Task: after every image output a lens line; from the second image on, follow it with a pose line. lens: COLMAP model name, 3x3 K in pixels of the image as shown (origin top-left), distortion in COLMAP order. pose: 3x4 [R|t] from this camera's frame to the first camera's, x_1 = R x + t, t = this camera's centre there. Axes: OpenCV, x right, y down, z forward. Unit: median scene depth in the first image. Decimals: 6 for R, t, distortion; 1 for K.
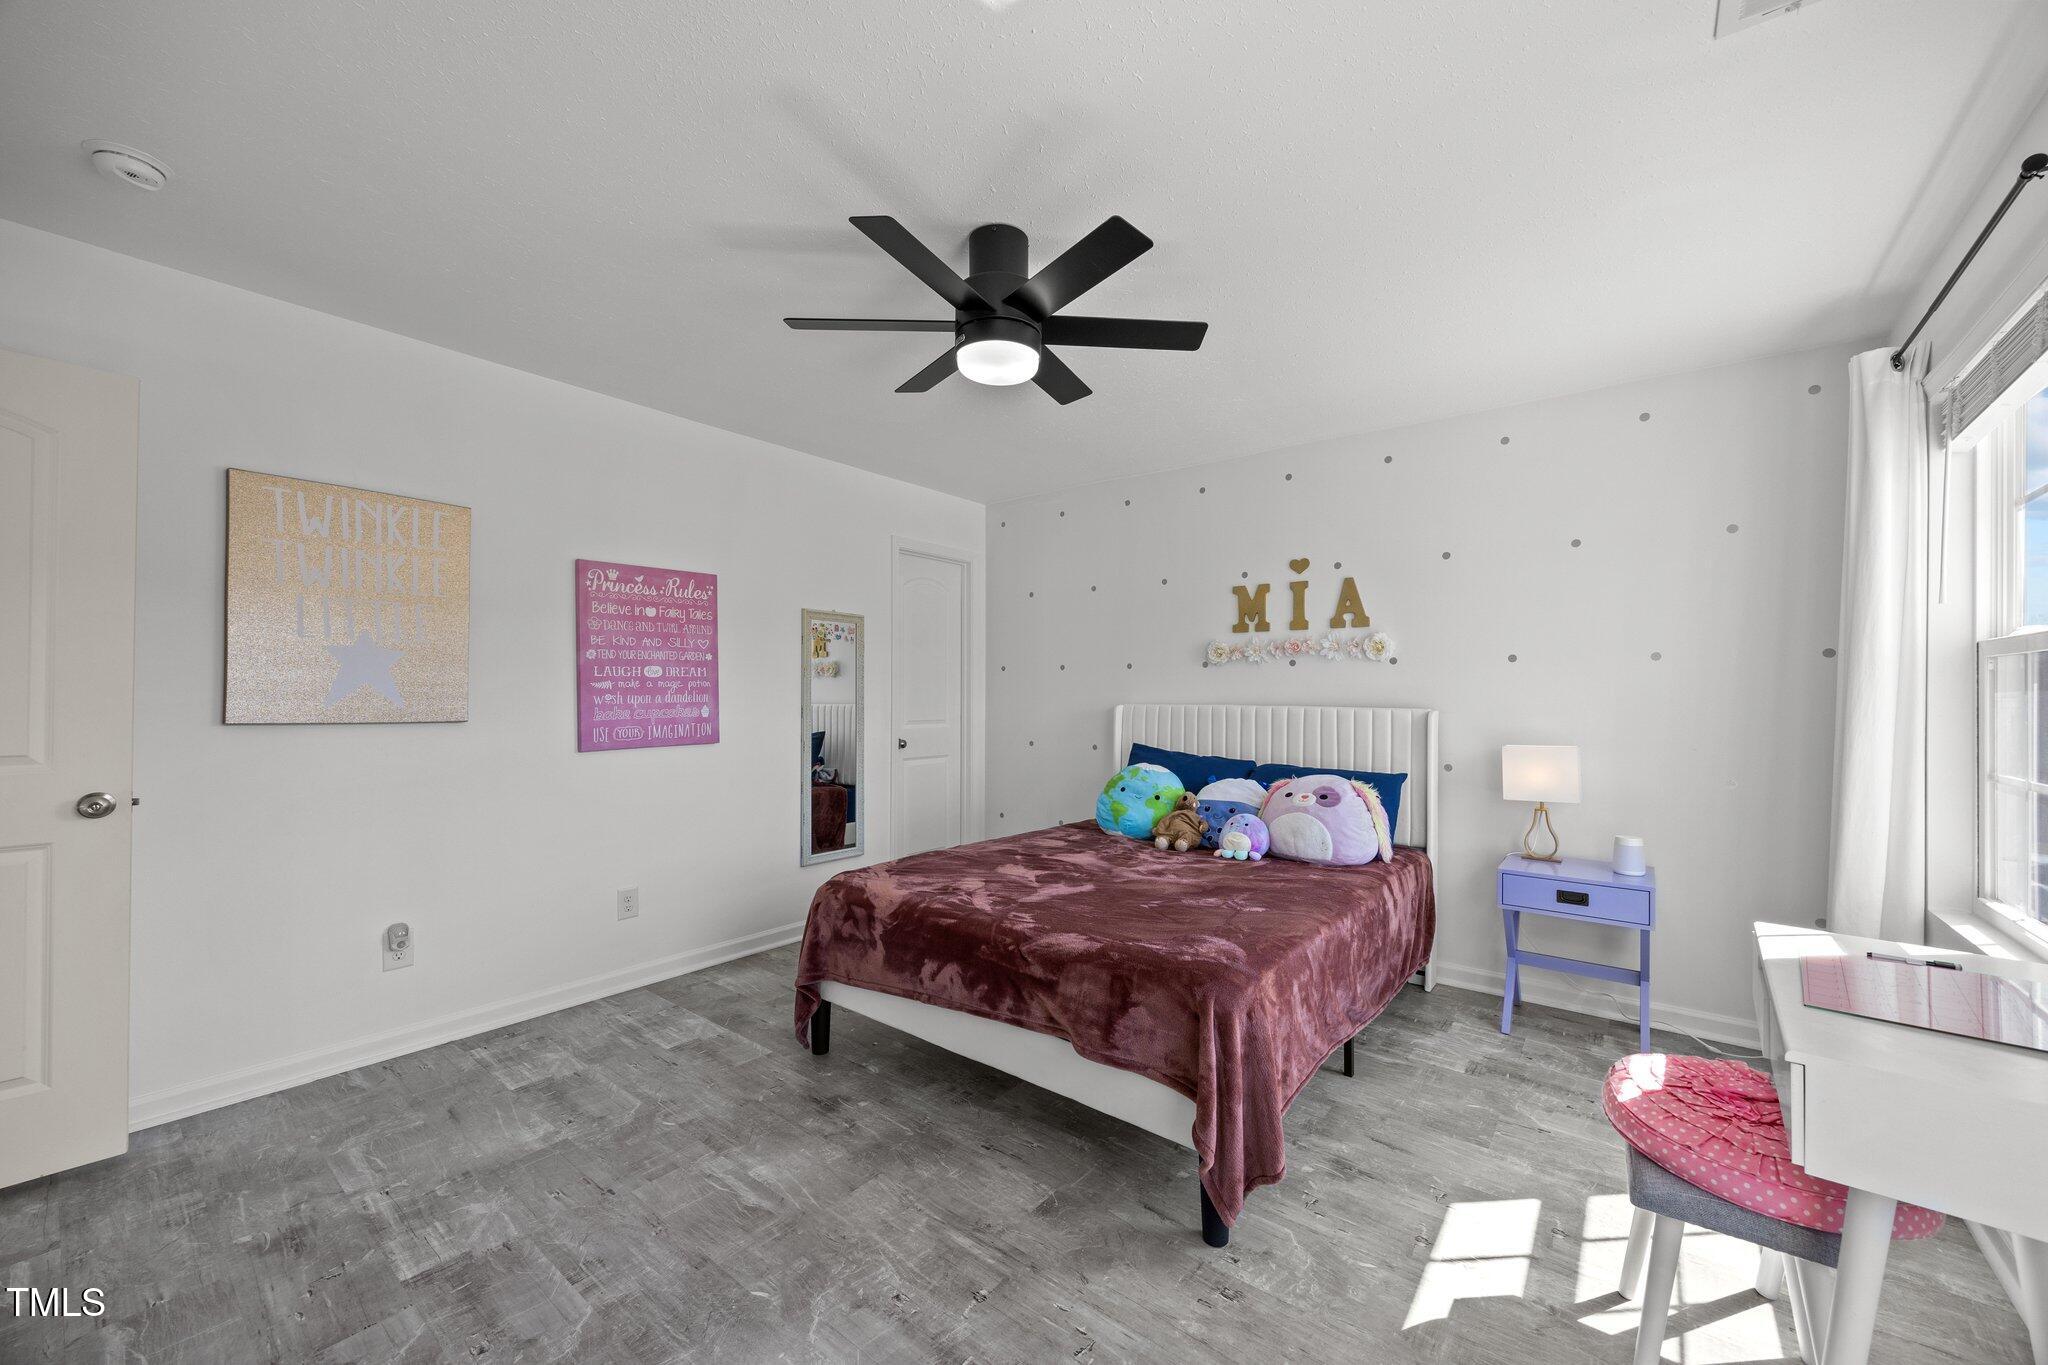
lens RADIAL K [[782.3, 0, 1028.3], [0, 782.3, 690.7], [0, 0, 1]] dist [-0.003082, 0.000289]
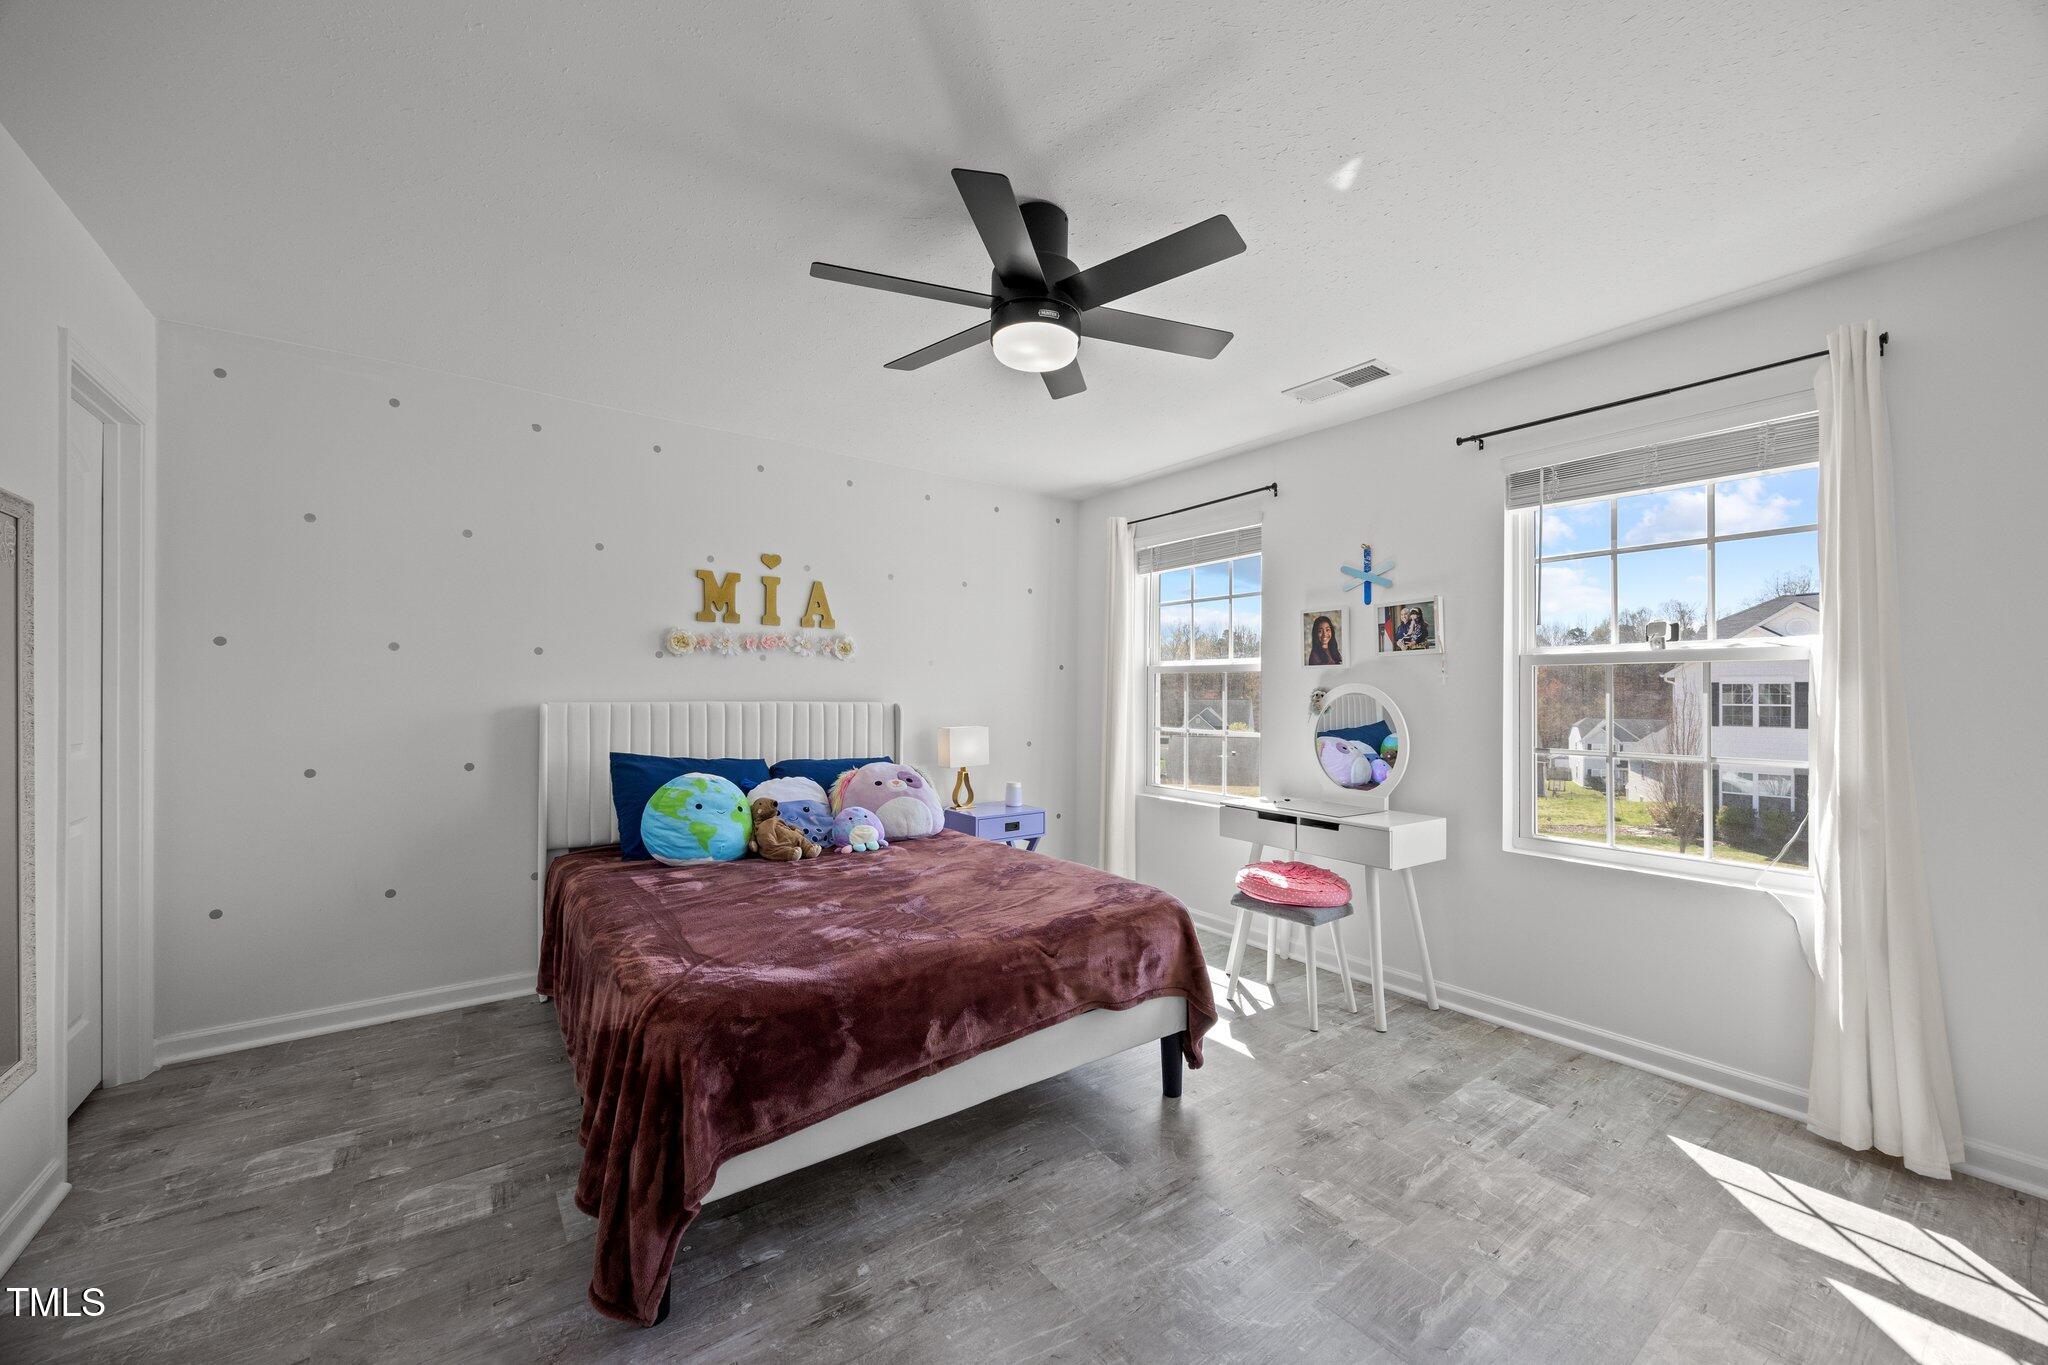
lens RADIAL K [[782.3, 0, 1030.0], [0, 782.3, 691.7], [0, 0, 1]] dist [-0.003082, 0.000289]
pose [[0.255866, -0.003567, 0.966706, -0.541961], [-0.007814, 0.999953, 0.005758, -0.001131], [-0.966681, -0.009027, 0.255826, 0.428440]]
